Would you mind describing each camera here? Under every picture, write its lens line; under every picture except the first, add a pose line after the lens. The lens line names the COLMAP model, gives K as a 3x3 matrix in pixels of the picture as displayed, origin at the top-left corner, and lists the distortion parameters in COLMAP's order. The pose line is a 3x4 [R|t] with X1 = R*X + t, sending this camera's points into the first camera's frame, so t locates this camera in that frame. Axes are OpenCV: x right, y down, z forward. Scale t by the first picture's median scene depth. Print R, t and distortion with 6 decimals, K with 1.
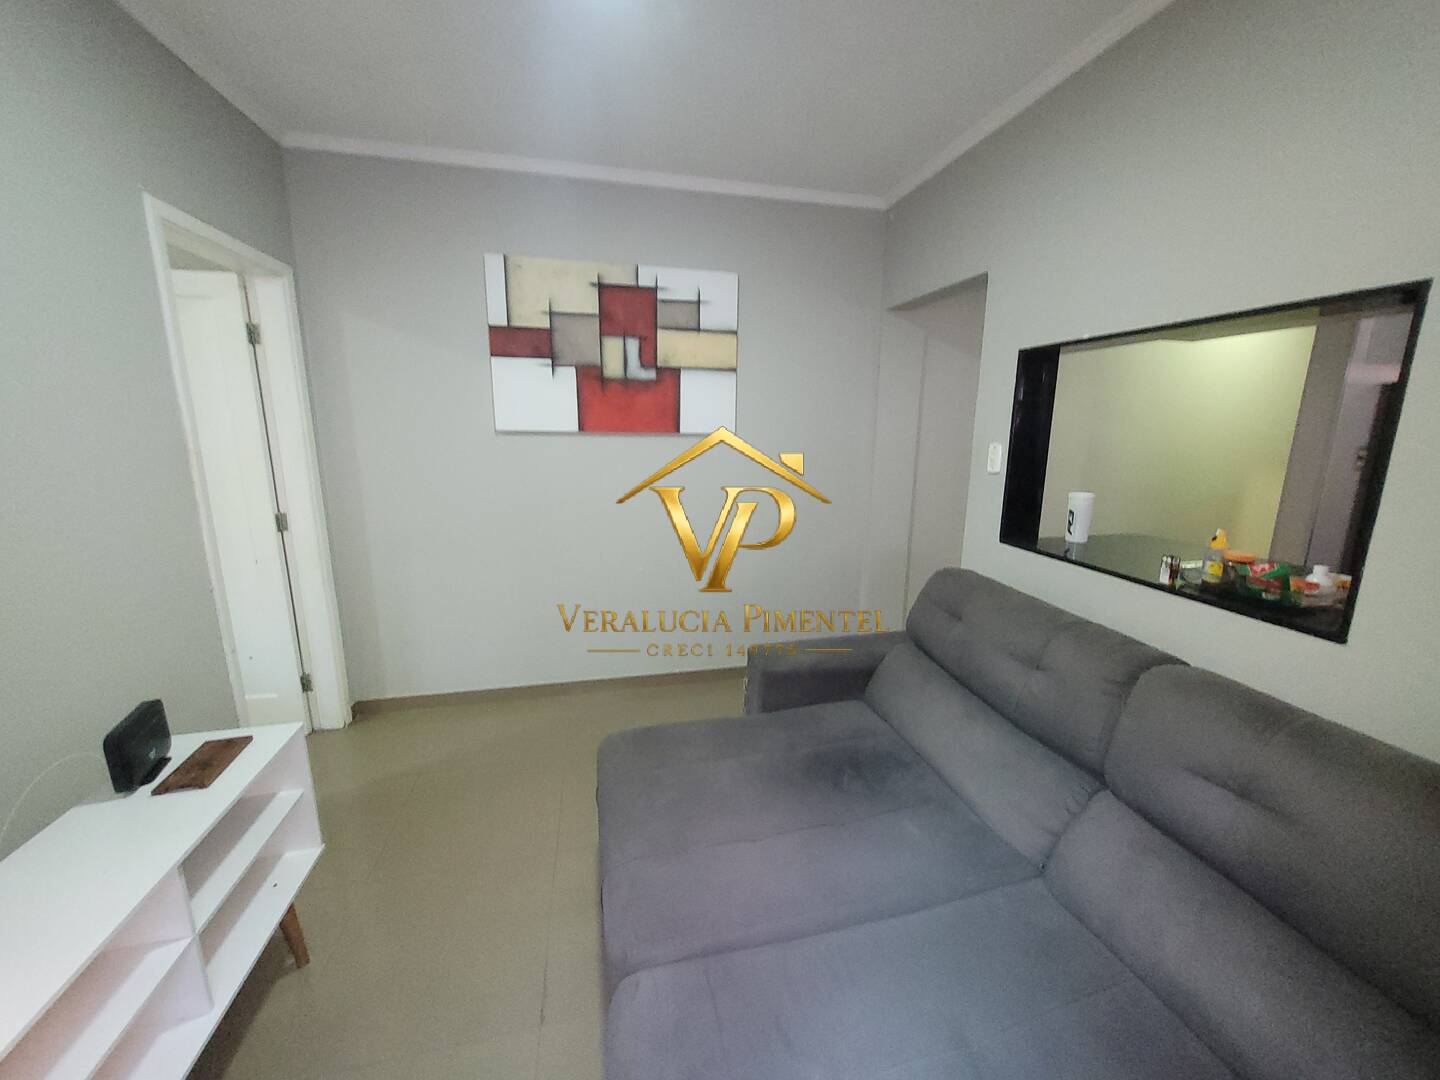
lens RADIAL K [[556.8, 0, 720.0], [0, 556.8, 540.0], [0, 0, 1]] dist [-0.001338, -0.000174]
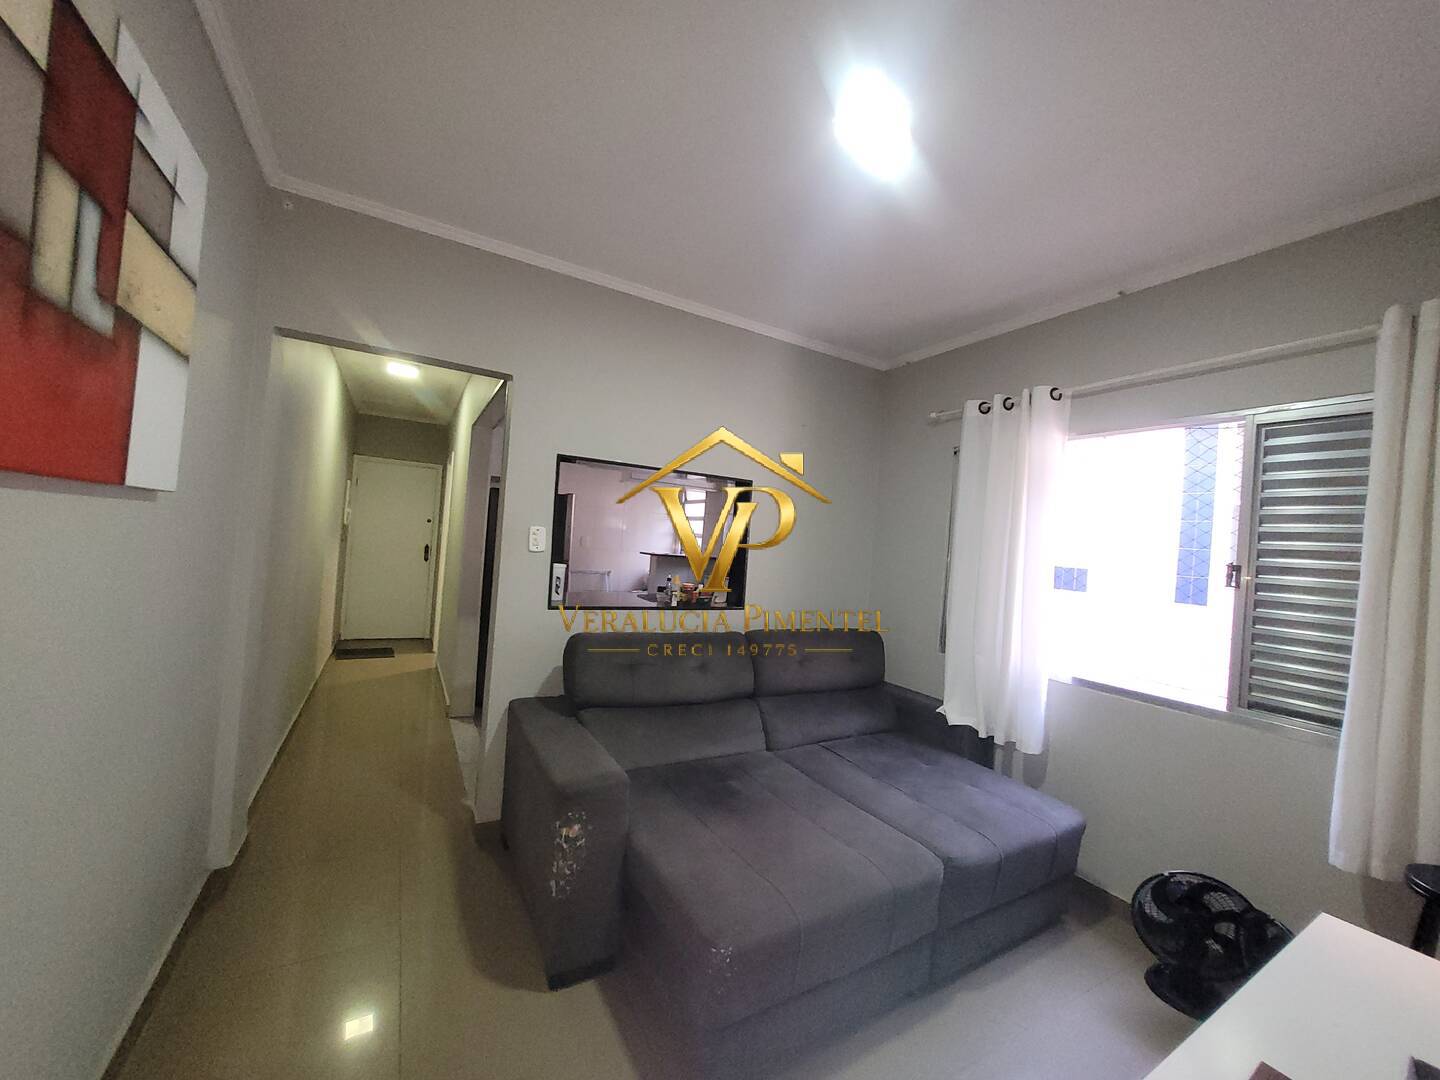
lens RADIAL K [[556.8, 0, 720.0], [0, 556.8, 540.0], [0, 0, 1]] dist [-0.001338, -0.000174]
pose [[-0.287322, -0.026079, 0.957479, -0.577227], [0.124175, 0.990179, 0.064233, -0.134003], [-0.949751, 0.137351, -0.281262, 0.749003]]
